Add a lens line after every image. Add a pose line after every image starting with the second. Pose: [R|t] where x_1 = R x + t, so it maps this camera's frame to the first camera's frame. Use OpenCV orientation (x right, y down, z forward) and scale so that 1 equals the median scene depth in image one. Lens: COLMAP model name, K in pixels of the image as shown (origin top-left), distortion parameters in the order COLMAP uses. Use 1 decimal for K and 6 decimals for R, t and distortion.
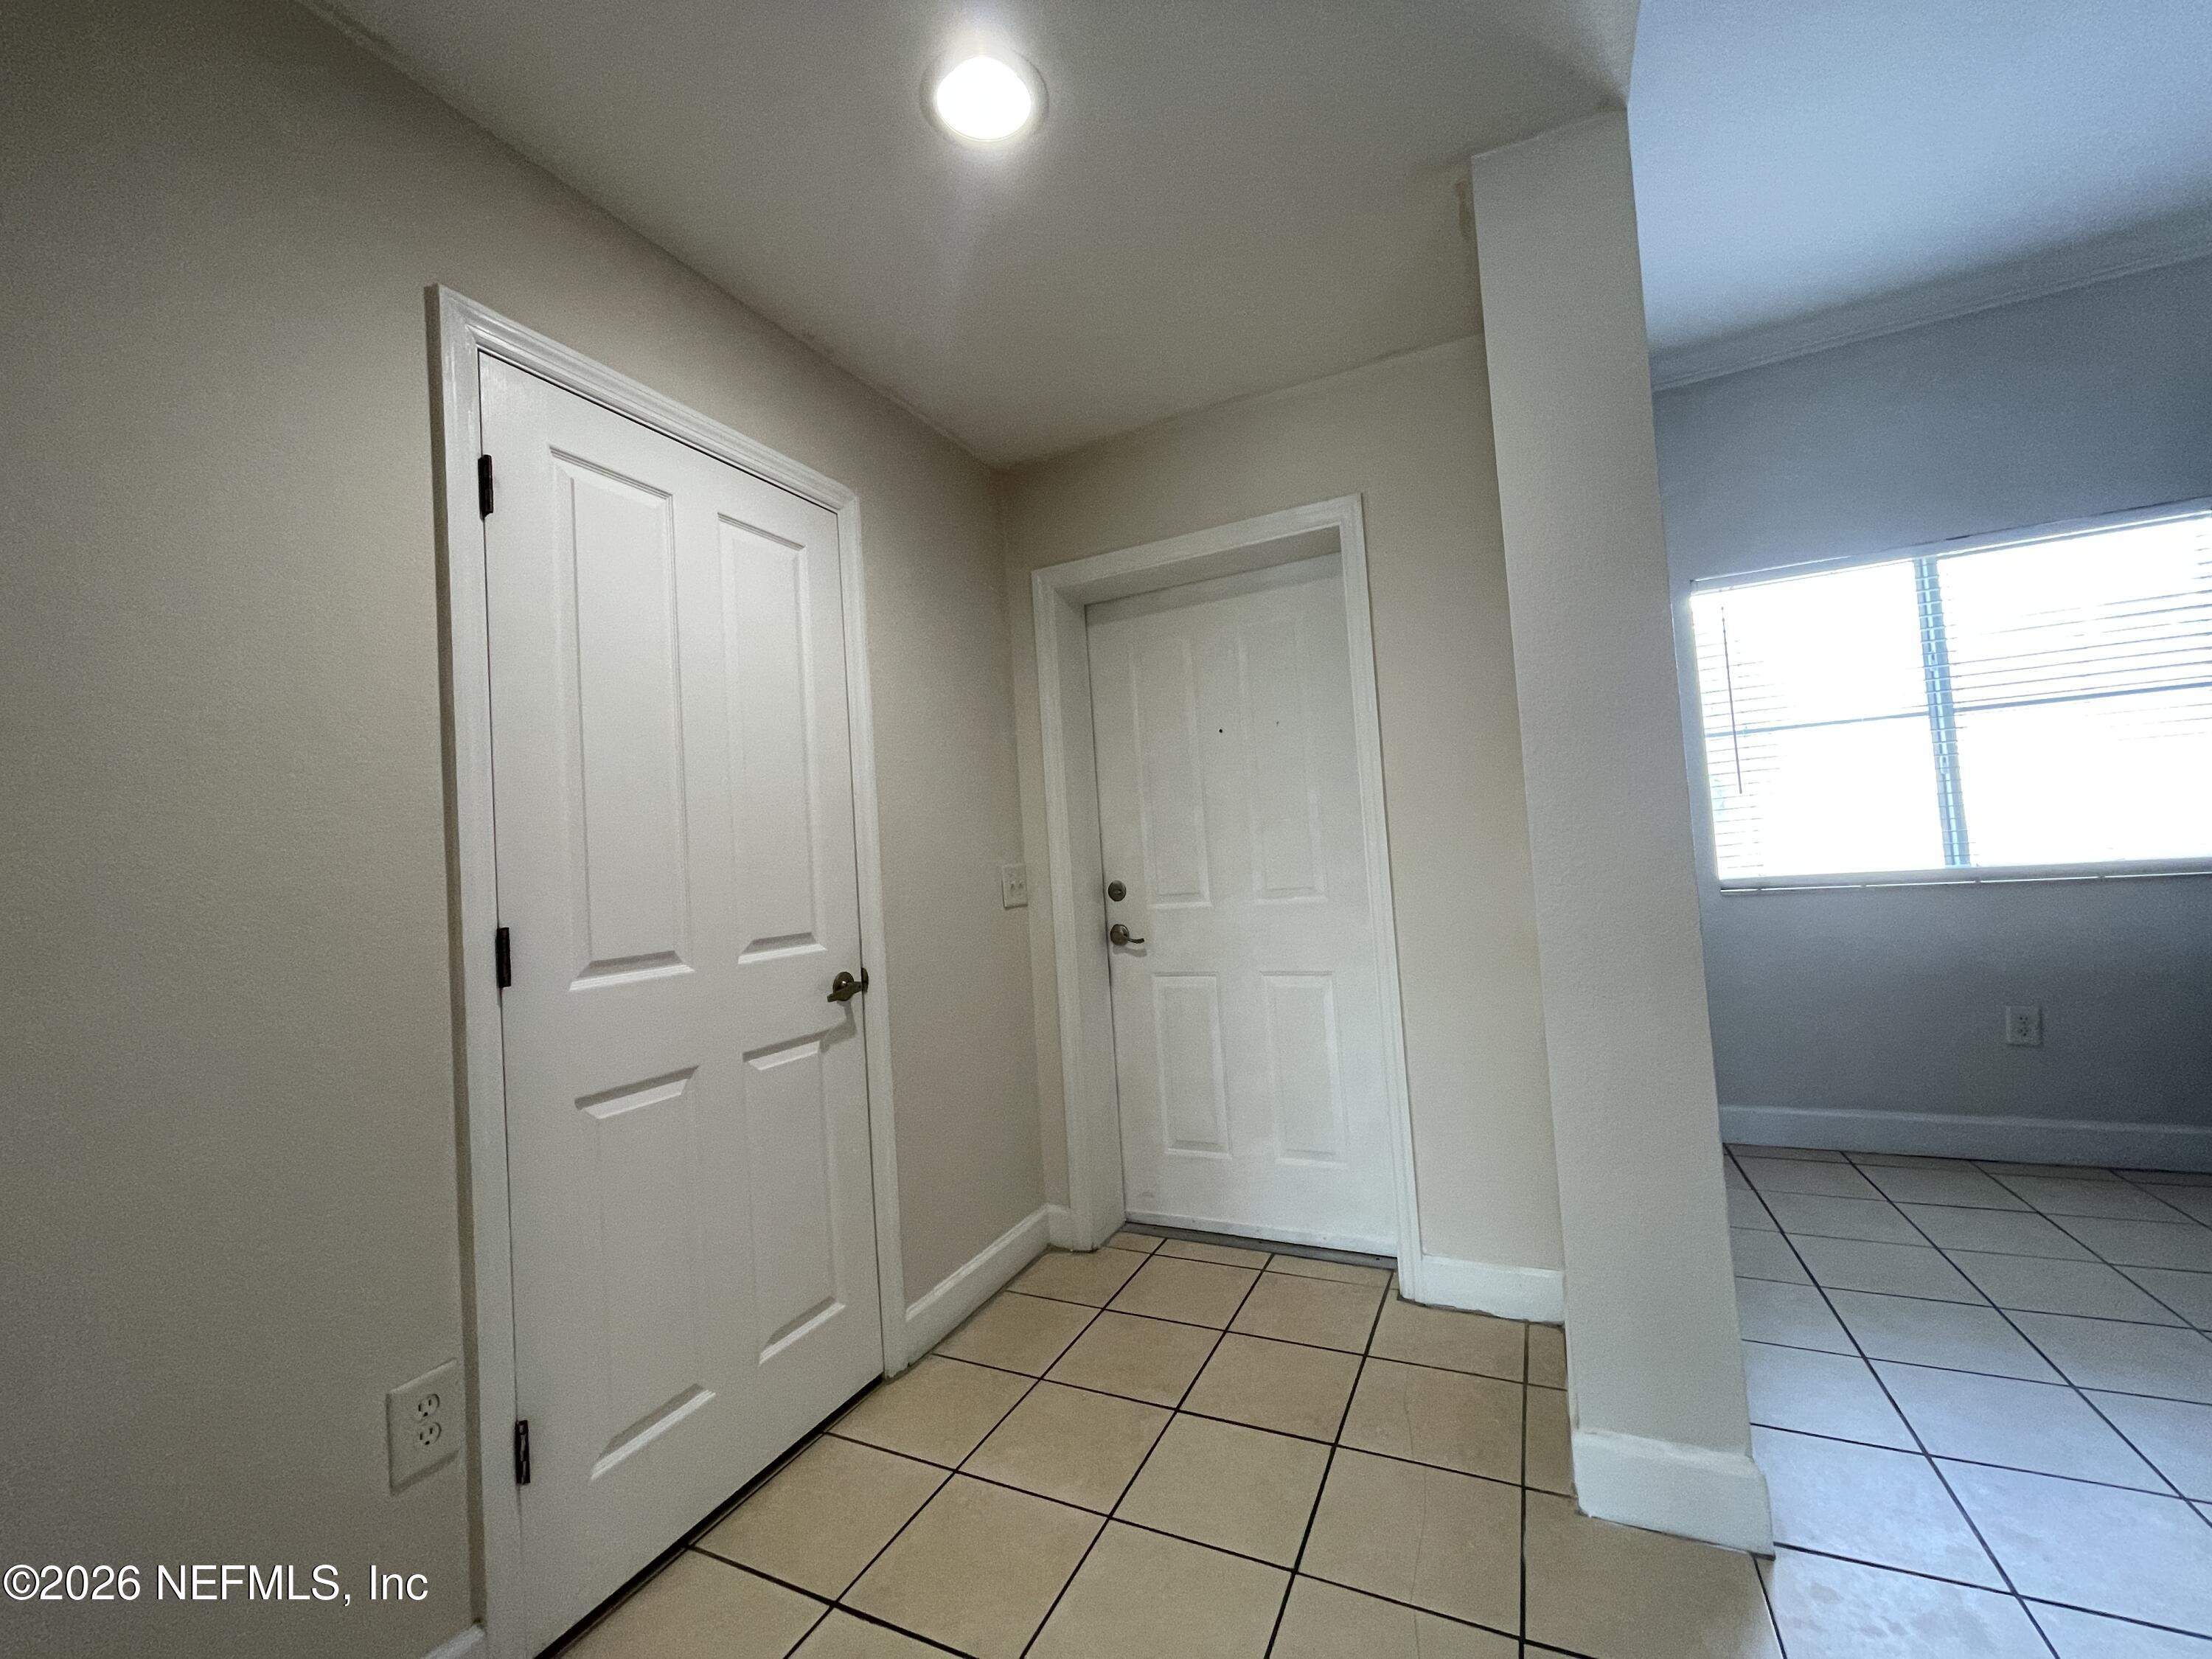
lens RADIAL K [[896.0, 0, 1101.1], [0, 896.0, 826.3], [0, 0, 1]] dist [-0.004786, -0.000639]
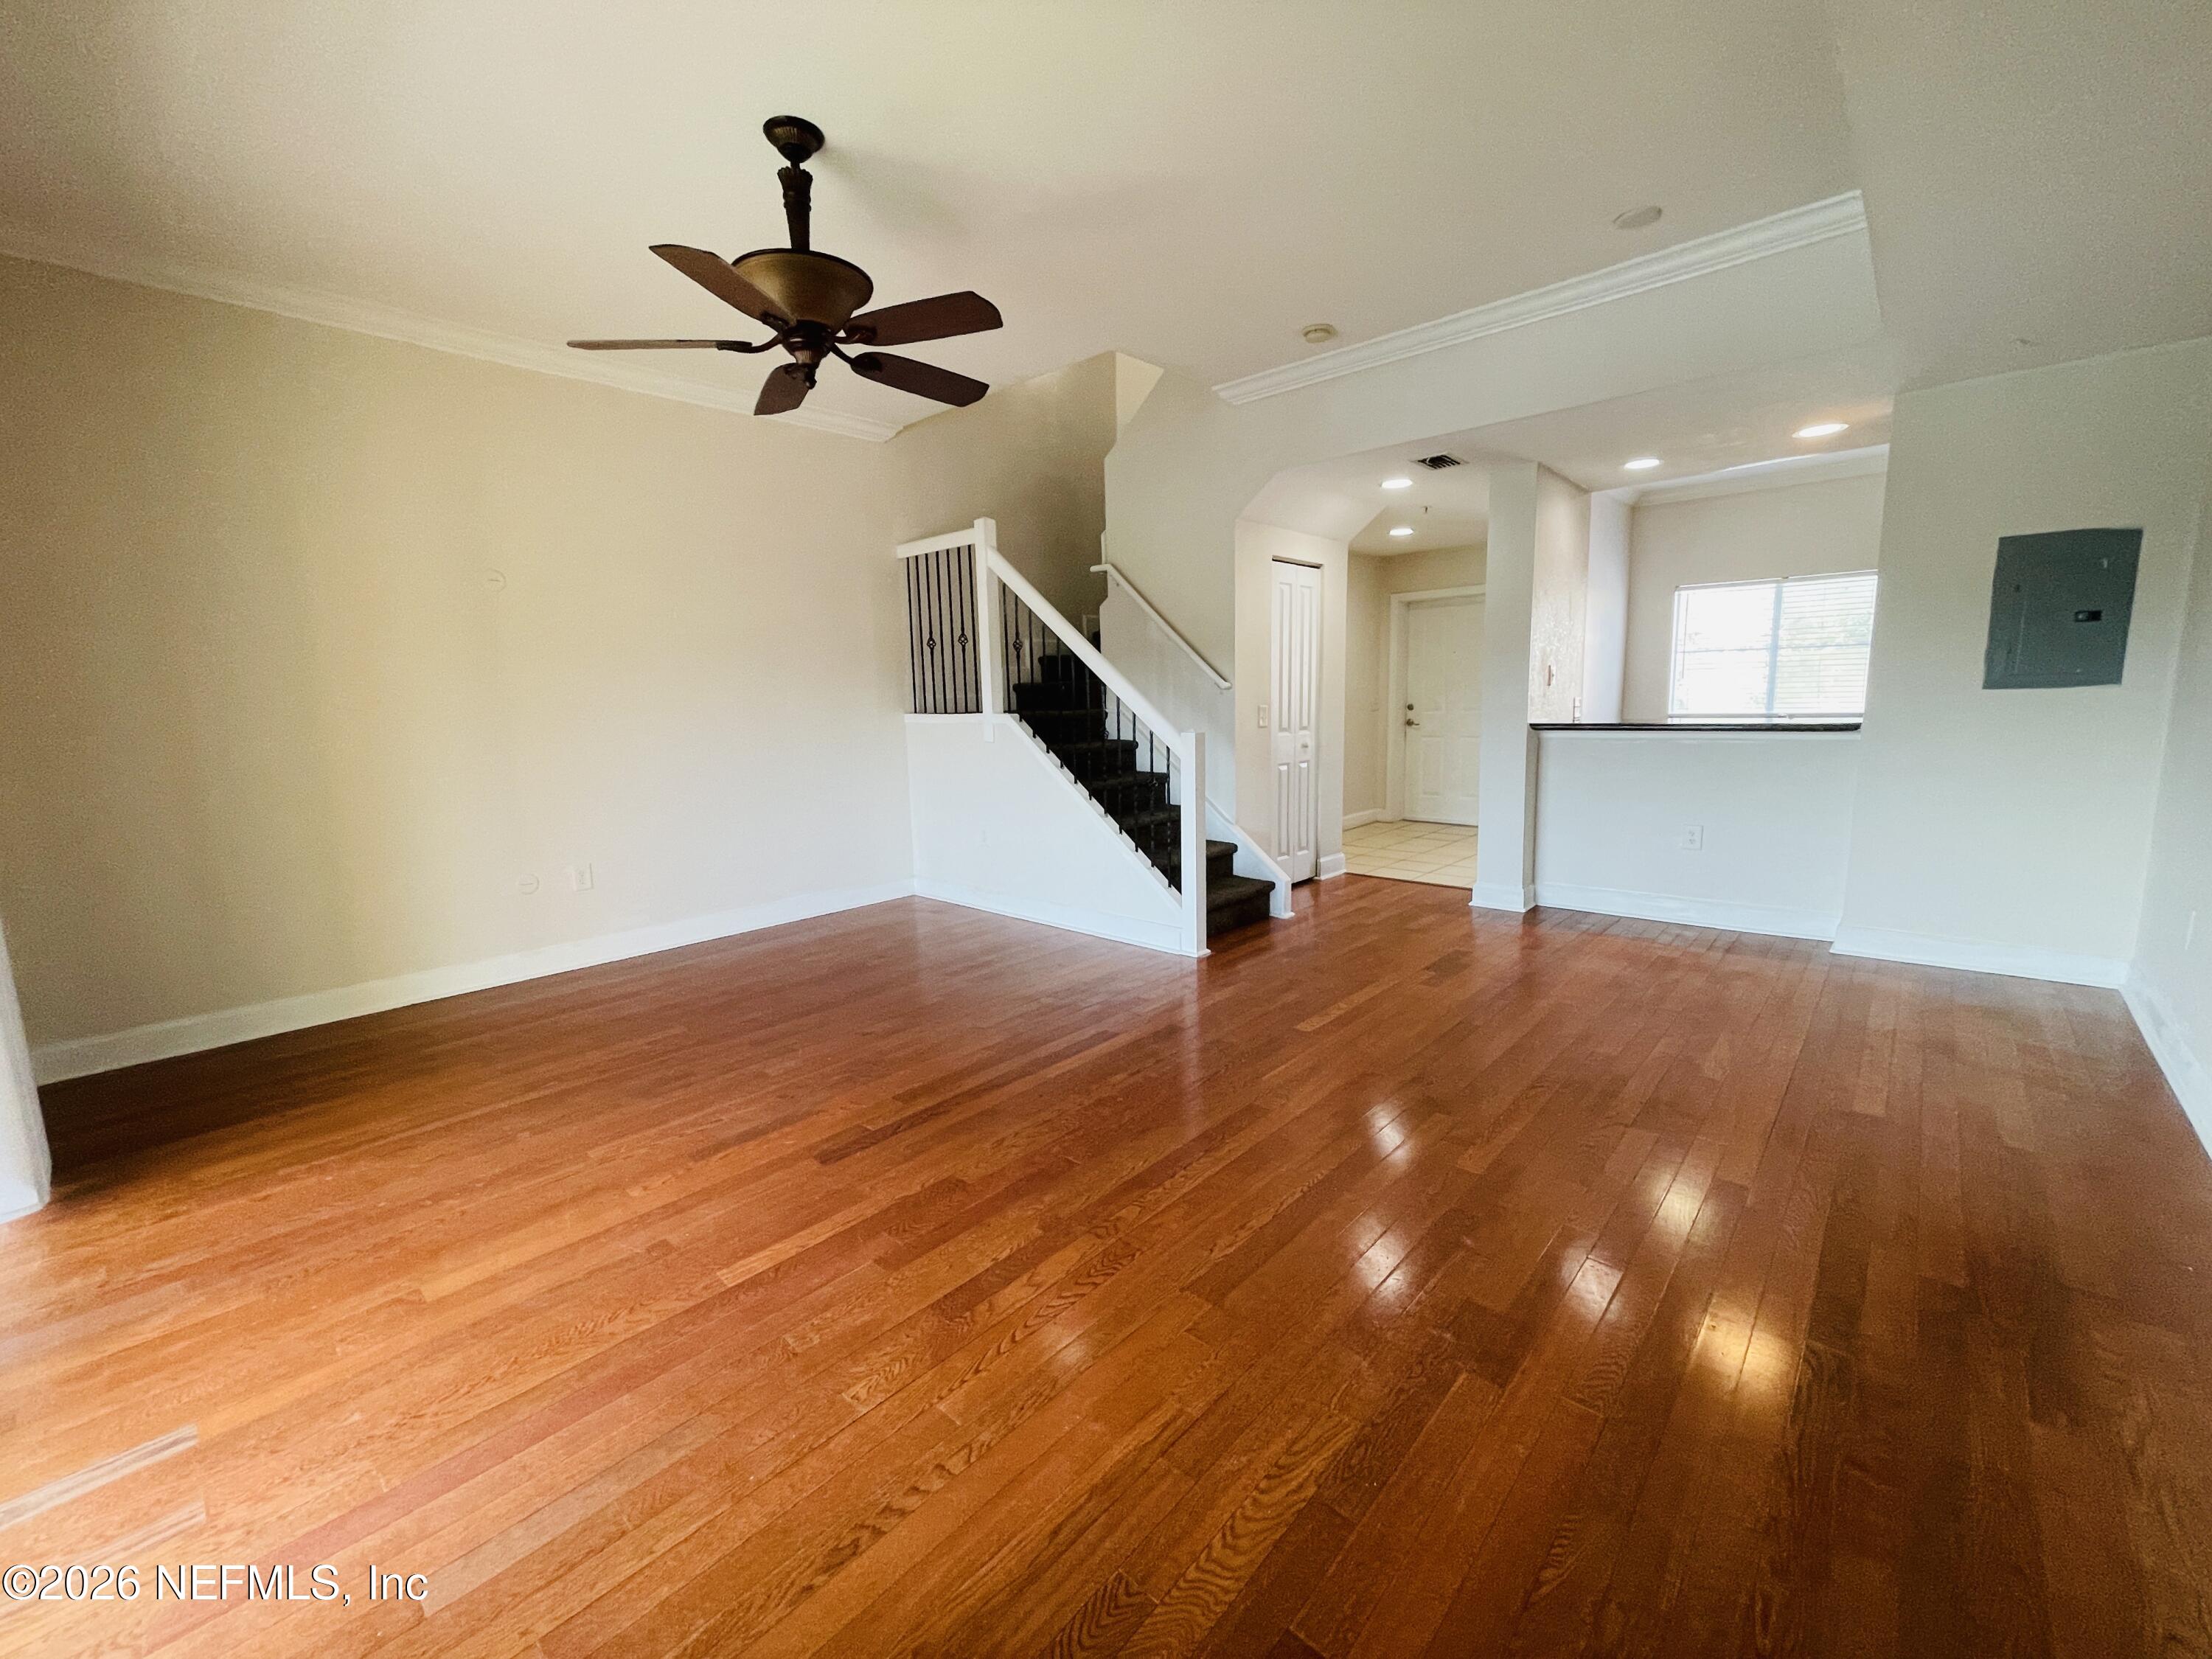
lens RADIAL K [[896.0, 0, 1116.0], [0, 896.0, 832.4], [0, 0, 1]] dist [-0.004786, -0.000639]
pose [[0.958435, 0.086366, -0.271924, -0.074098], [-0.031140, 0.979055, 0.201201, -0.085948], [0.283606, -0.184371, 0.941050, -2.086828]]
